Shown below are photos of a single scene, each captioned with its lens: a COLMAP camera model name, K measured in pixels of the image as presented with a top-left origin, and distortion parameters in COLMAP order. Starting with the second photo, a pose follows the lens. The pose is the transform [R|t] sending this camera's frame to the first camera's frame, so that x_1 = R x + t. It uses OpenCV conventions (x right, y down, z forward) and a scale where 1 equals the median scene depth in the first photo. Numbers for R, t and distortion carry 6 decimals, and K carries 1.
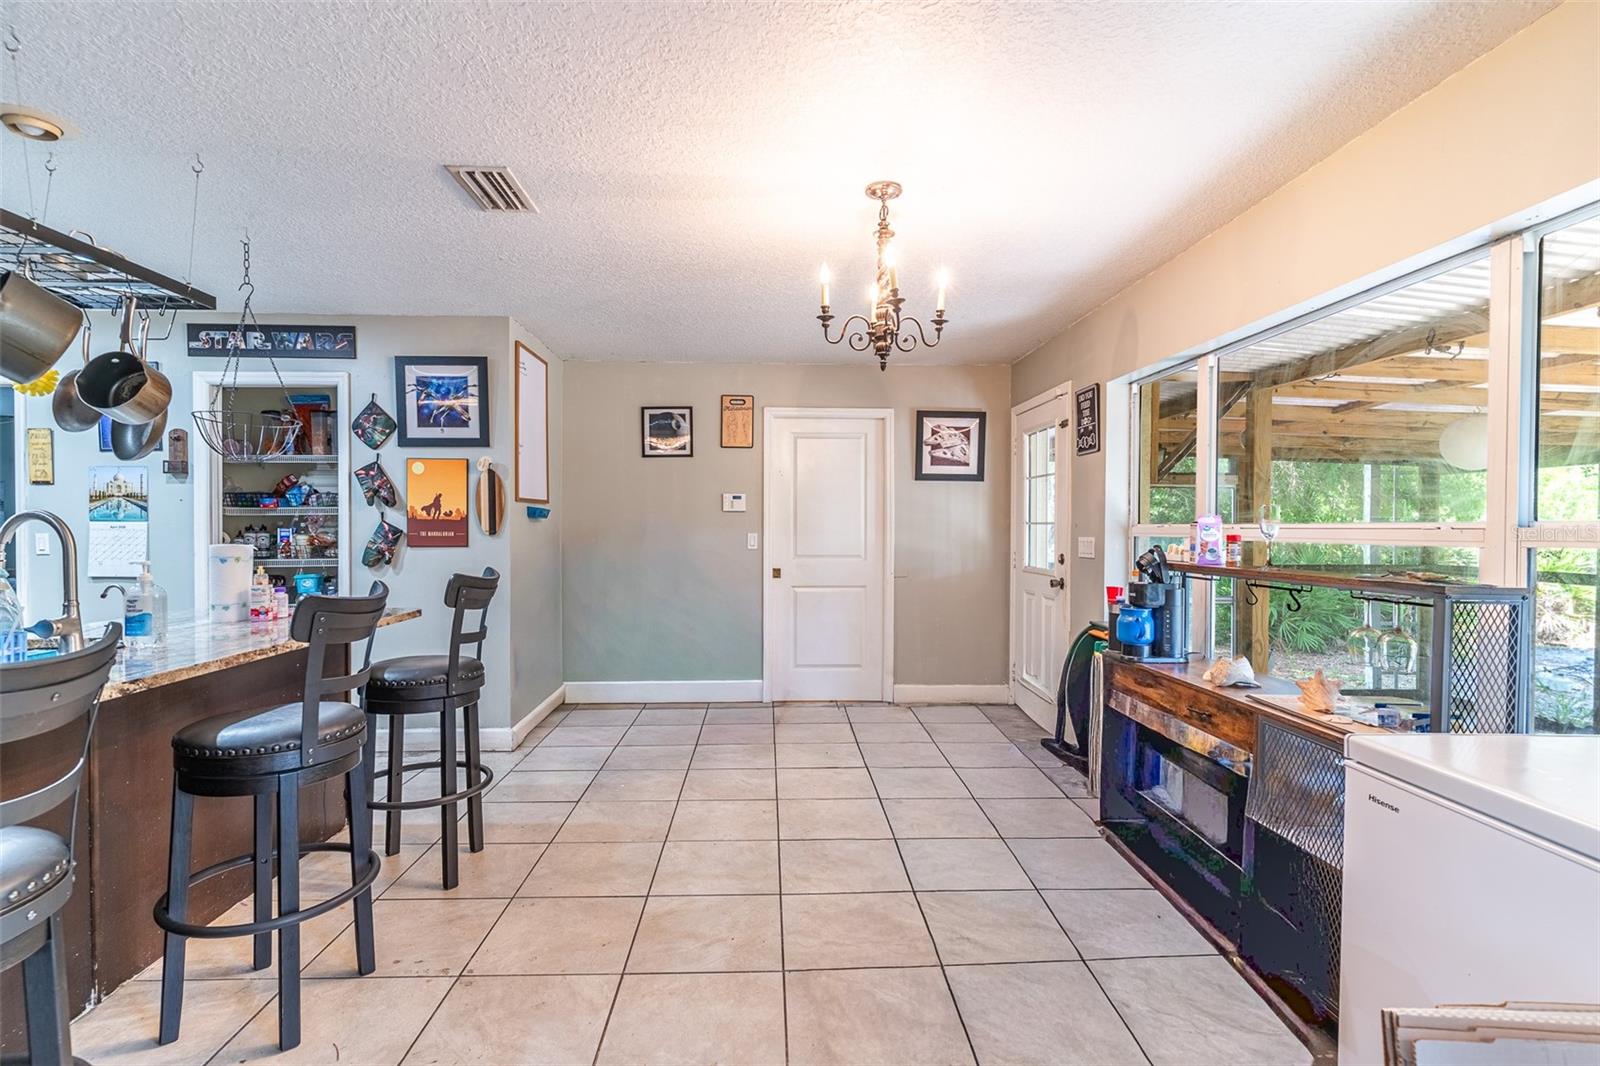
lens RADIAL K [[764.5, 0, 795.3], [0, 764.5, 534.3], [0, 0, 1]] dist [0.003482, -0.000397]
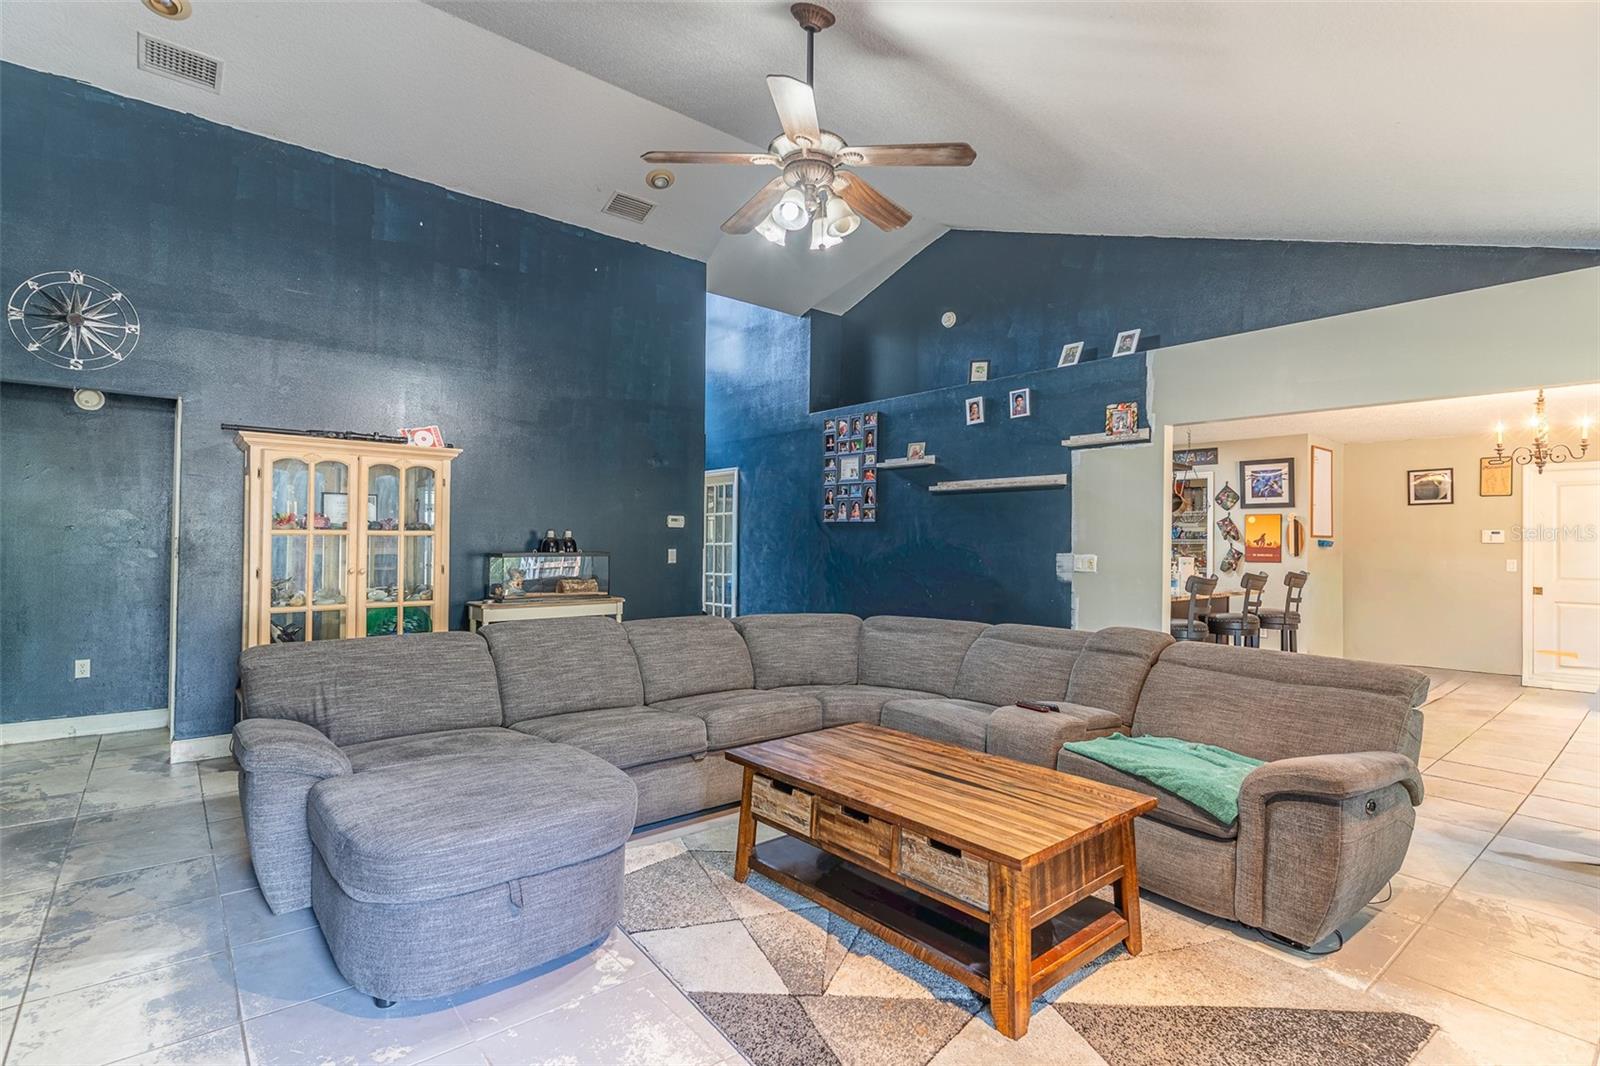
lens RADIAL K [[764.5, 0, 793.8], [0, 764.5, 532.6], [0, 0, 1]] dist [0.003482, -0.000397]
pose [[0.606147, -0.003297, -0.795346, 0.316467], [-0.021267, 0.999567, -0.020352, 0.006801], [0.795068, 0.029251, 0.605814, -1.022668]]
